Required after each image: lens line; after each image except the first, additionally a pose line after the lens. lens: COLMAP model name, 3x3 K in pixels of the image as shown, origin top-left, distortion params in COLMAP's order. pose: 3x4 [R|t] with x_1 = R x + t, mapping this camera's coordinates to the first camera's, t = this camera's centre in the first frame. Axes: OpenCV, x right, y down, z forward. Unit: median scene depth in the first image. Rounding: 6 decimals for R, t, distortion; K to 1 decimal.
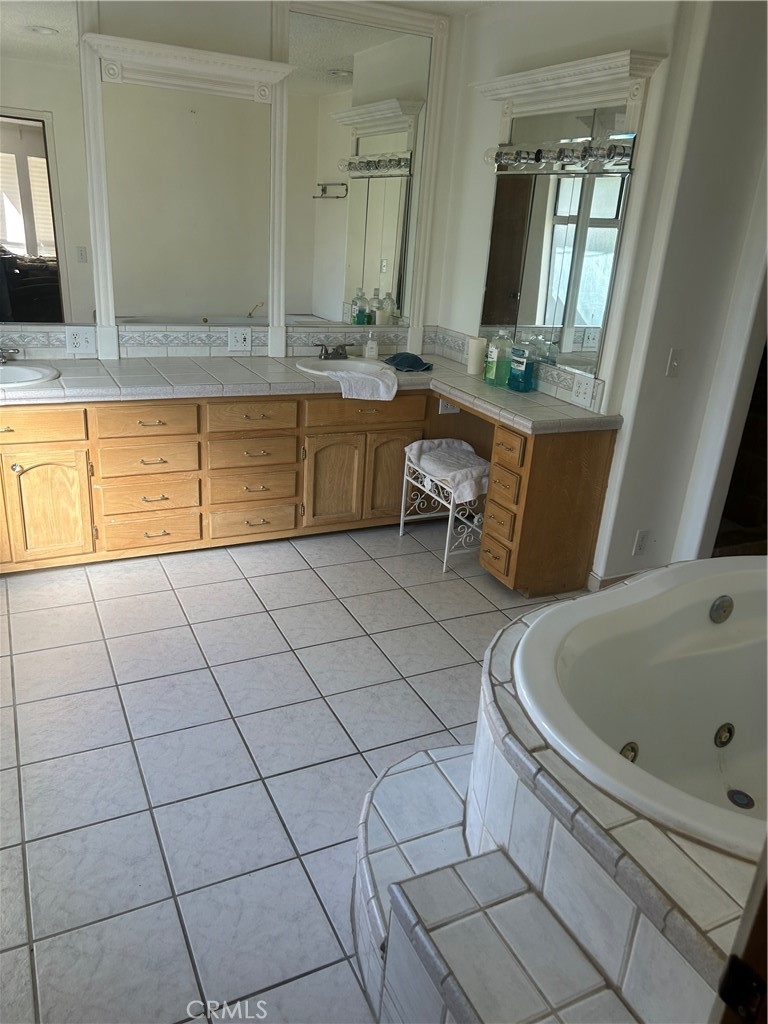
lens RADIAL K [[766.4, 0, 387.5], [0, 766.4, 511.3], [0, 0, 1]] dist [0.032346, -0.048274]
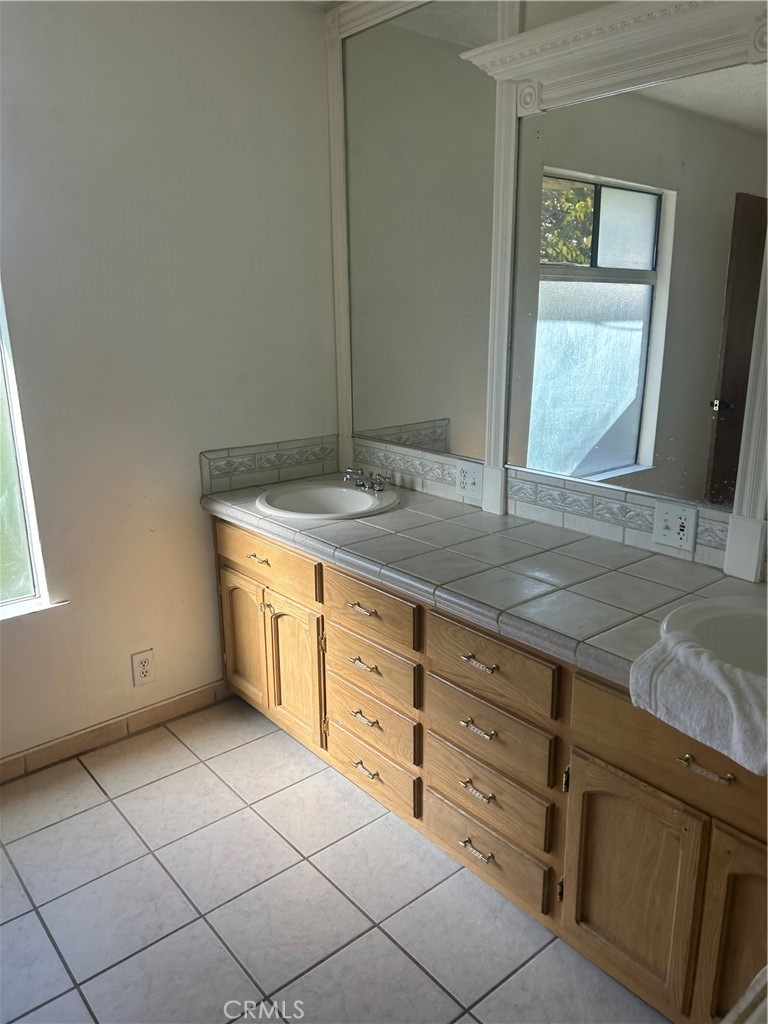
lens RADIAL K [[766.4, 0, 383.5], [0, 766.4, 514.1], [0, 0, 1]] dist [0.032346, -0.048274]
pose [[0.233952, 0.186797, -0.954135, 0.280334], [-0.328215, 0.938933, 0.103343, -0.240740], [0.915173, 0.288984, 0.280975, 0.732737]]
